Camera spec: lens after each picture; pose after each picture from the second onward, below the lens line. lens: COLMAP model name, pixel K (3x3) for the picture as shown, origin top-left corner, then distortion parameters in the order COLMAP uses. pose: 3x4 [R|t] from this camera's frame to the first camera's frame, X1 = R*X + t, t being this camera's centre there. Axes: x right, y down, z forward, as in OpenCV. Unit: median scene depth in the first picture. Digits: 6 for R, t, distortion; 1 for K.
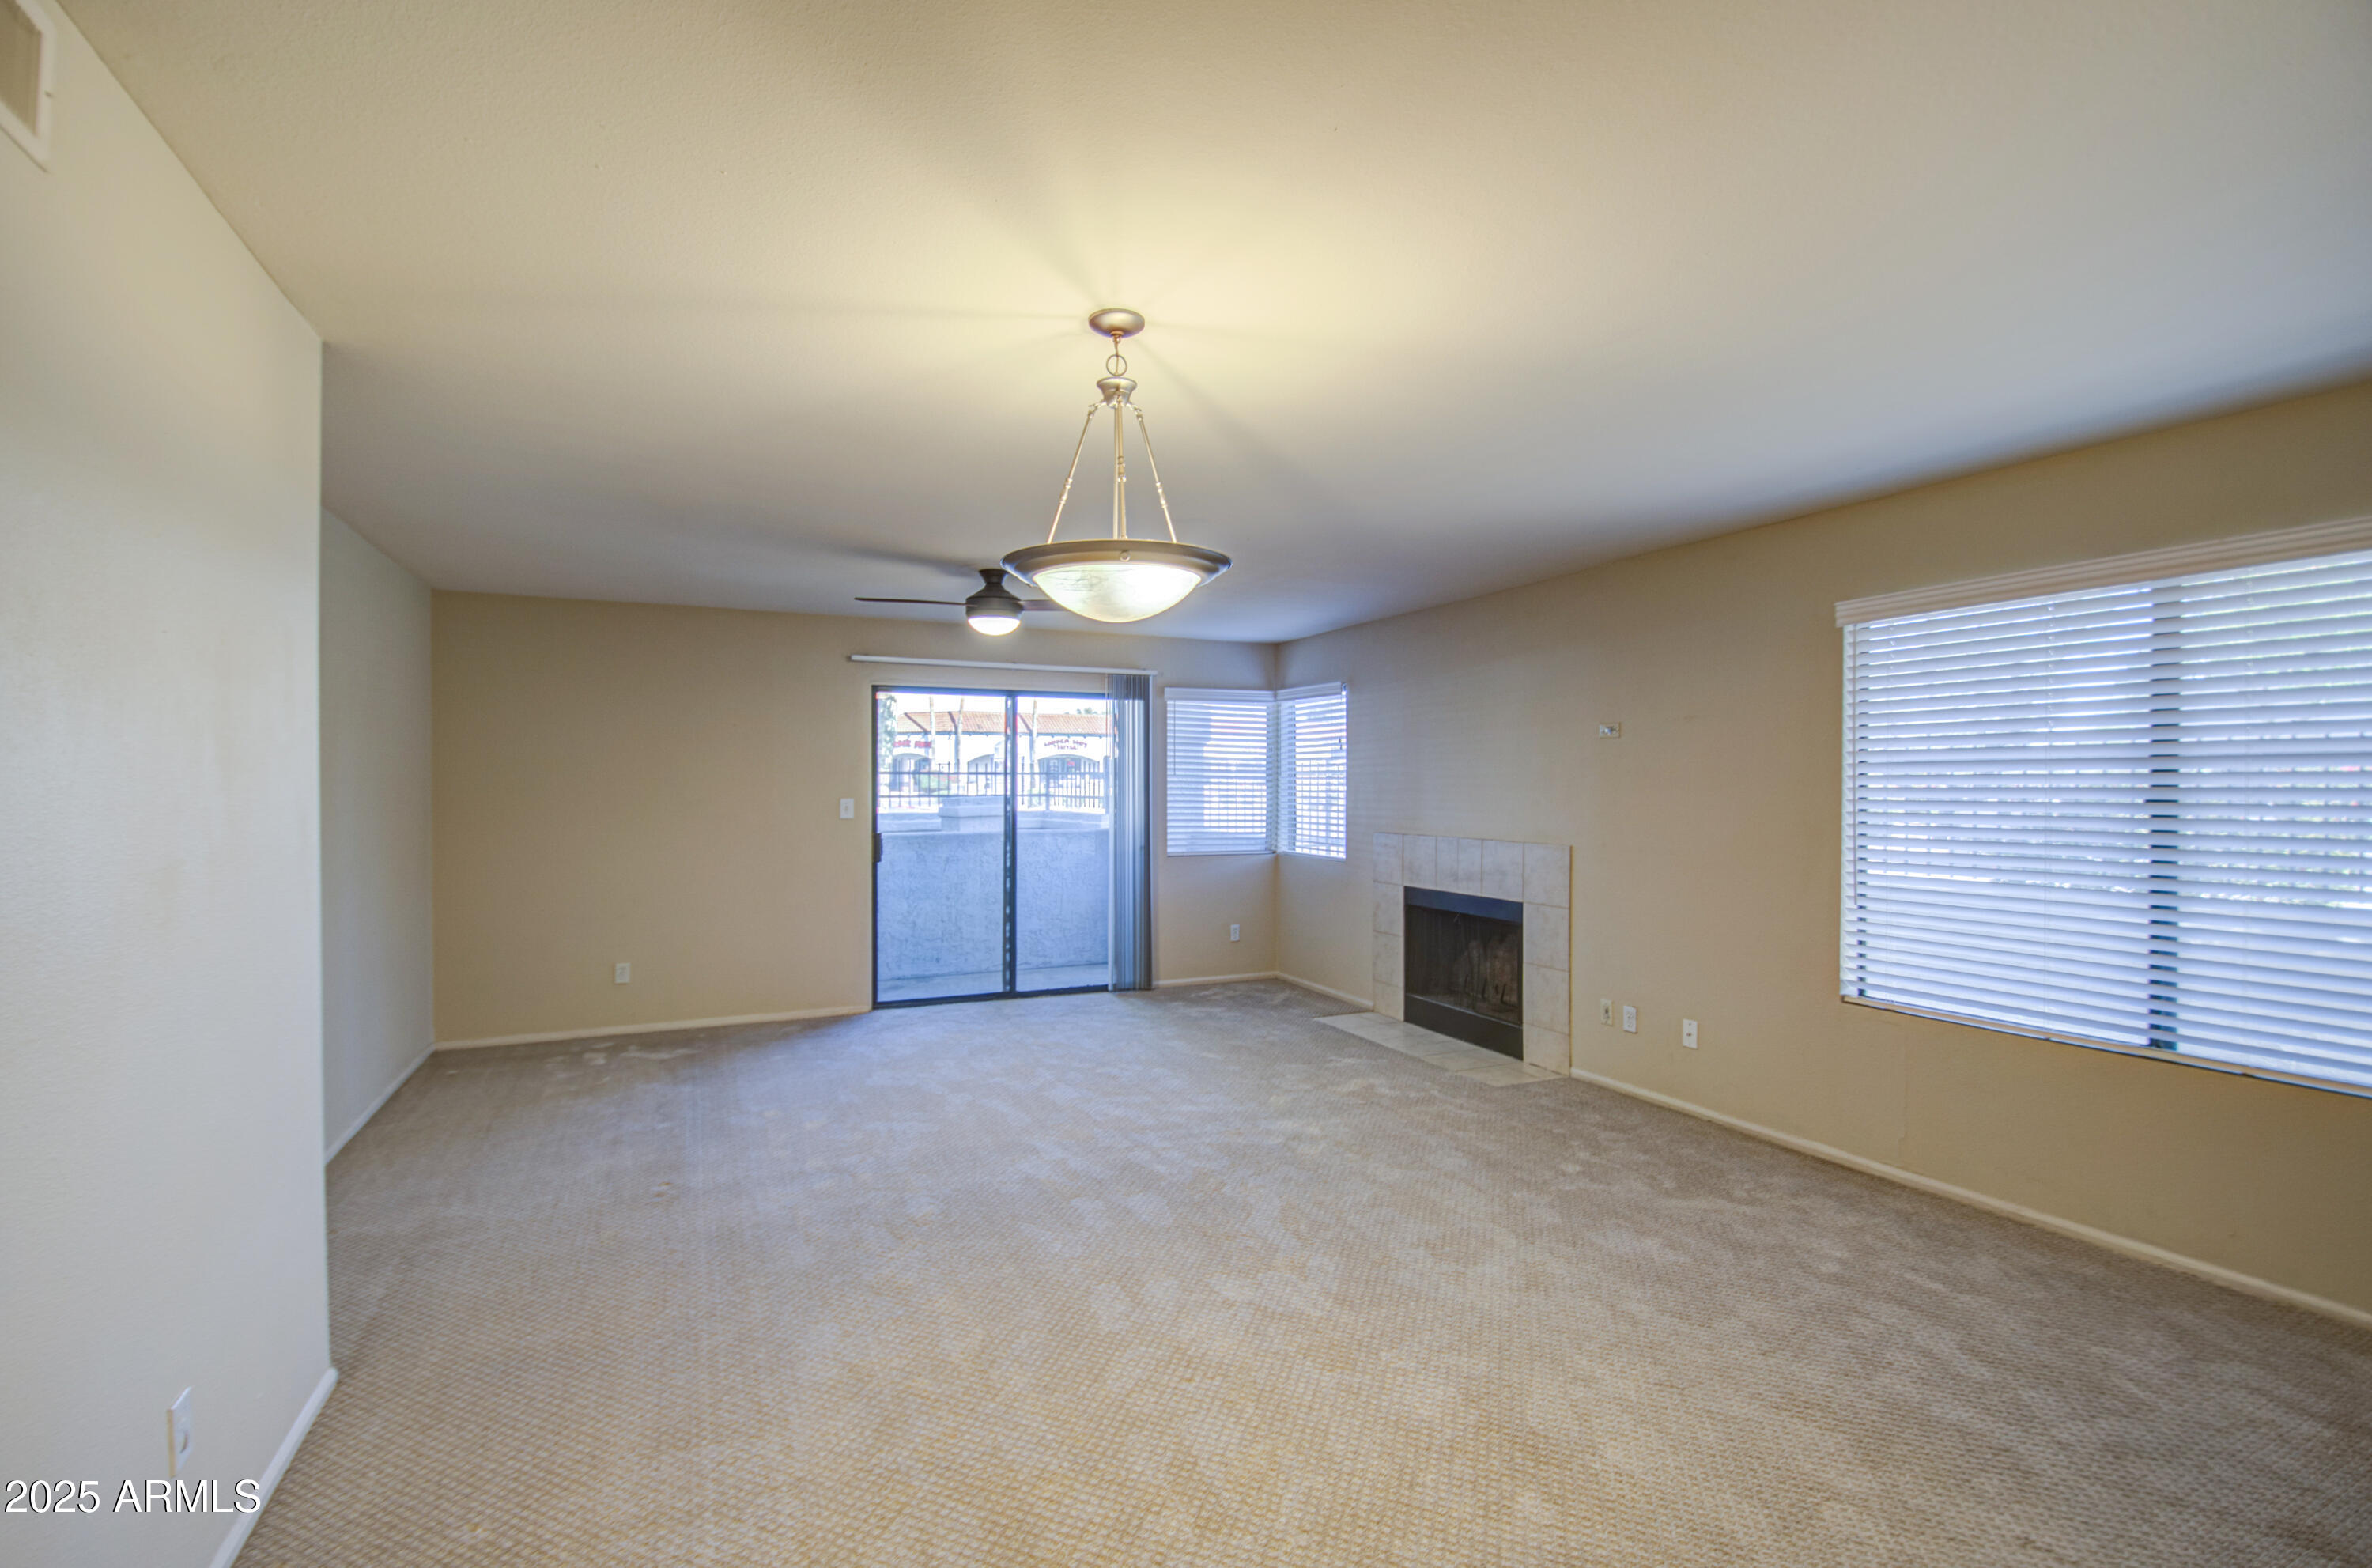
lens RADIAL K [[1066.1, 0, 1162.1], [0, 1066.1, 766.4], [0, 0, 1]] dist [0.020401, -0.000217]
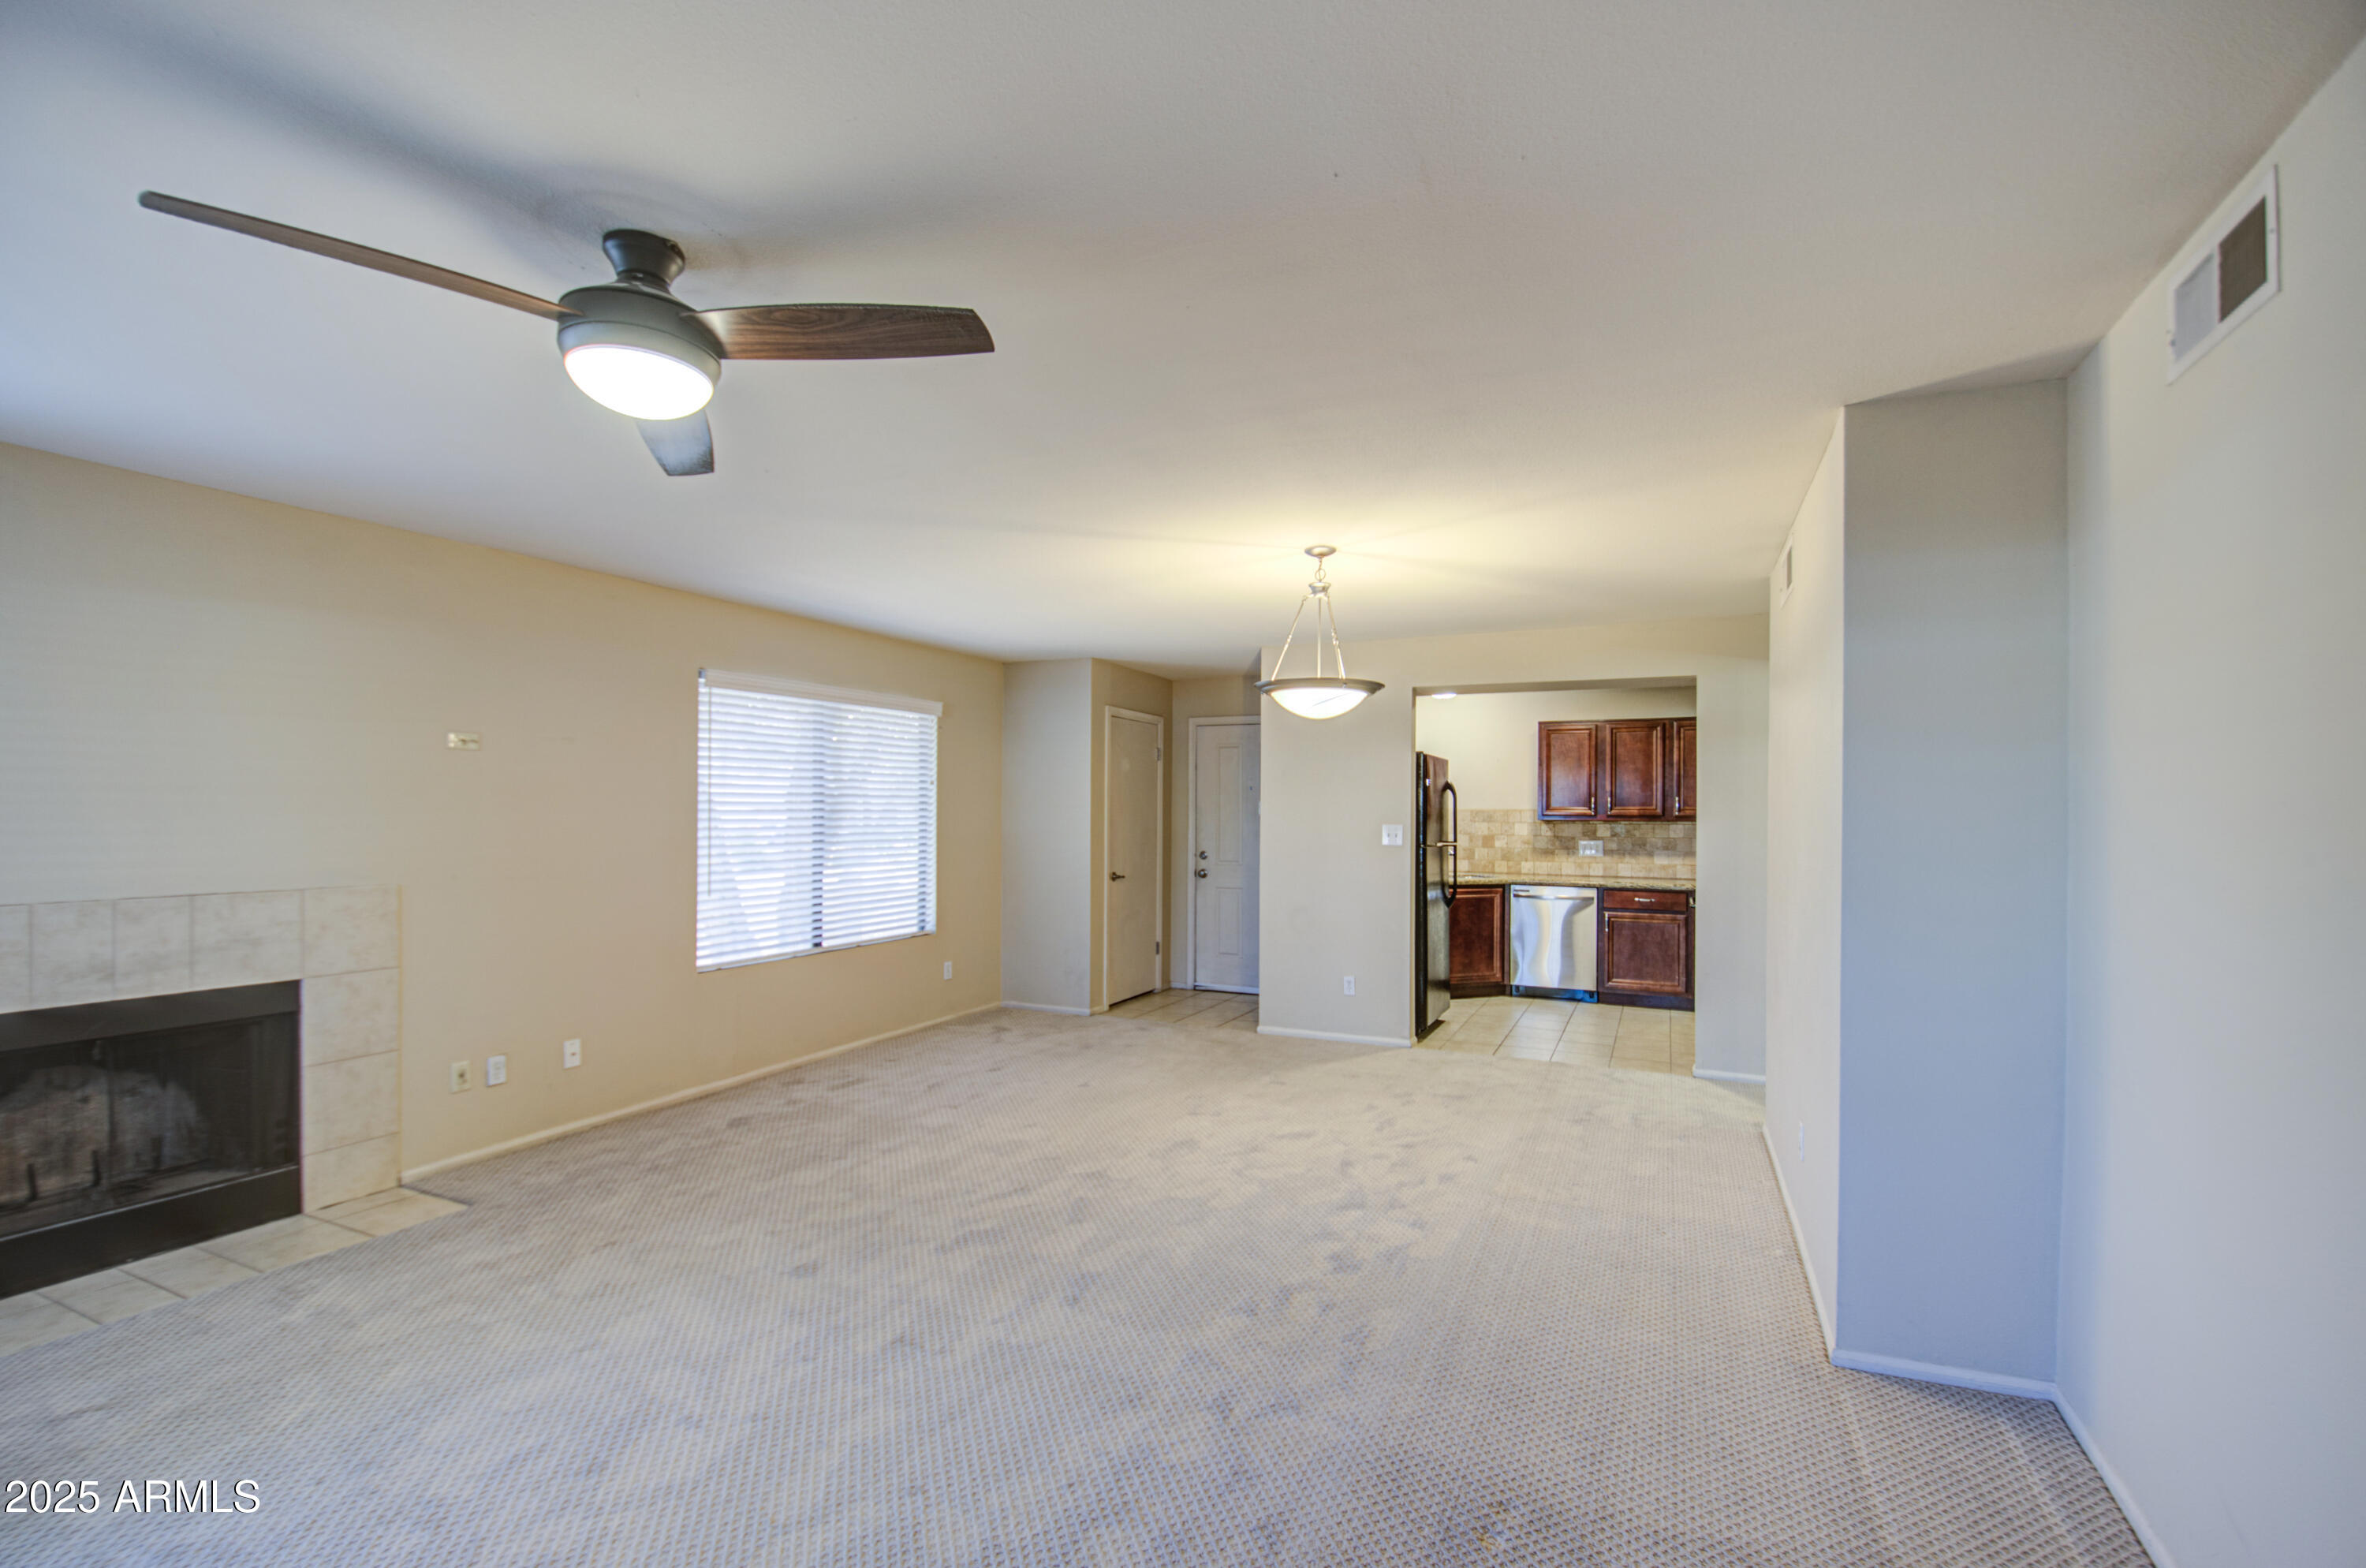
lens RADIAL K [[1028.8, 0, 1192.8], [0, 1028.8, 816.0], [0, 0, 1]] dist [0.021868, -0.023482]
pose [[-0.658743, -0.007131, 0.752334, -0.539186], [-0.021824, 0.999715, -0.009633, 0.019453], [-0.752052, -0.022765, -0.658711, 1.044402]]
